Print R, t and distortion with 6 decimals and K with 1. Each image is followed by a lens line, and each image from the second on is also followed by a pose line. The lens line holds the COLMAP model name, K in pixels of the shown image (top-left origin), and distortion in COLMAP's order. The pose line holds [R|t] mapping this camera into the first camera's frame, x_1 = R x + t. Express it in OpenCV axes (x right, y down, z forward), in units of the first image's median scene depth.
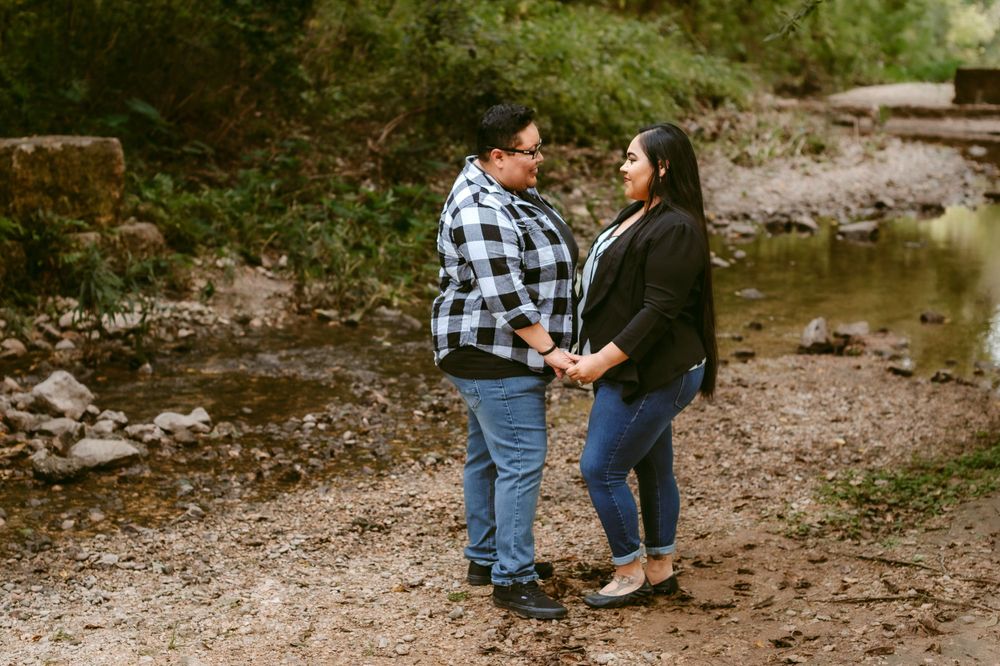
lens RADIAL K [[1819.1, 0, 500.0], [0, 1819.1, 333.0], [0, 0, 1]] dist [-0.004723, 0.053563]
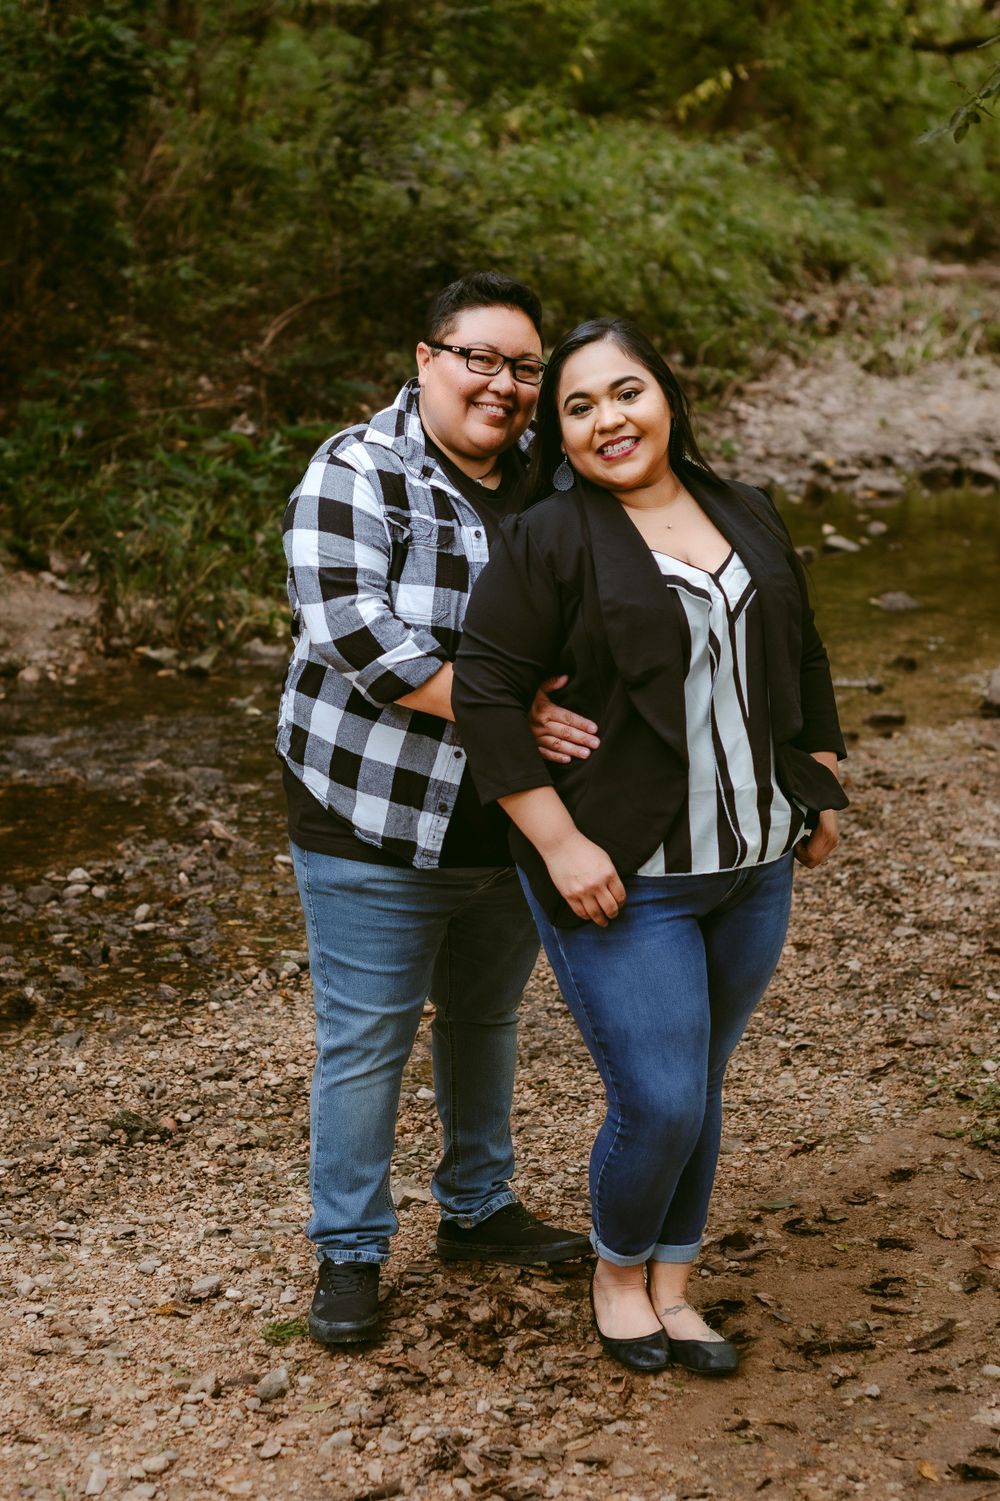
lens RADIAL K [[2730.4, 0, 500.0], [0, 2730.4, 750.5], [0, 0, 1]] dist [-0.004723, 0.053563]
pose [[0.999810, -0.017917, -0.007653, 0.025575], [0.018242, 0.998831, 0.044773, -0.022899], [0.006842, -0.044904, 0.998968, 0.188024]]
